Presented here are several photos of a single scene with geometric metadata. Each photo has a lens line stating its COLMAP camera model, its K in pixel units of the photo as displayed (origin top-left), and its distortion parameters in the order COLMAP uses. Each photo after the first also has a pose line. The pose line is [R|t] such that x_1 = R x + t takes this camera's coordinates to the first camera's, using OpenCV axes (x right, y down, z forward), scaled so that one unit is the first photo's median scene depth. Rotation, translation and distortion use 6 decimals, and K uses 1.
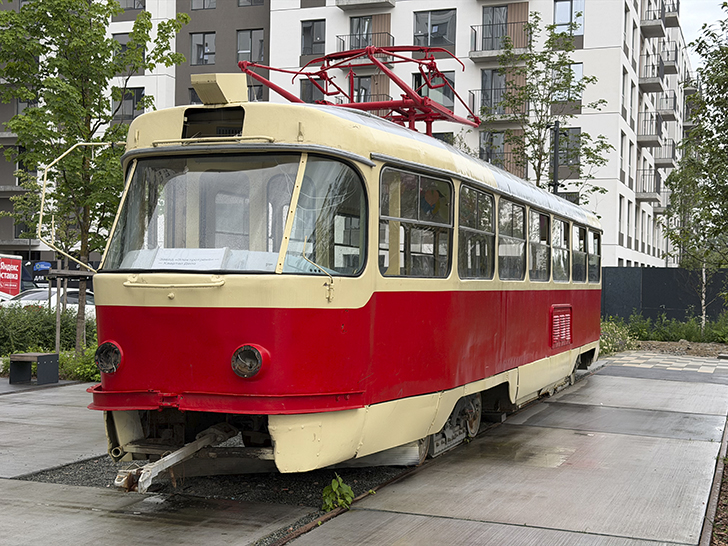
lens RADIAL K [[1013.9, 0, 364.0], [0, 1013.9, 273.0], [0, 0, 1]] dist [0.111537, 0.021110]
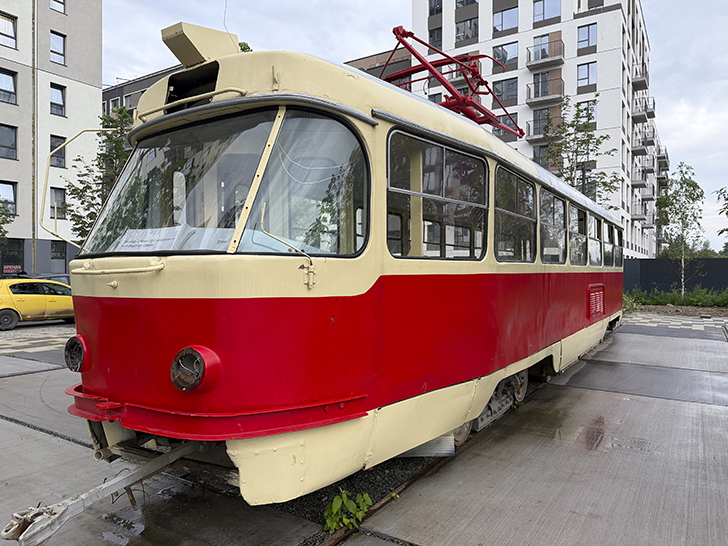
lens RADIAL K [[516.6, 0, 364.0], [0, 516.6, 273.0], [0, 0, 1]] dist [0.004716, -0.004115]
pose [[0.978089, -0.017510, -0.207450, 0.058813], [0.019361, 0.999789, 0.006898, 0.009090], [0.207286, -0.010764, 0.978221, 0.400236]]
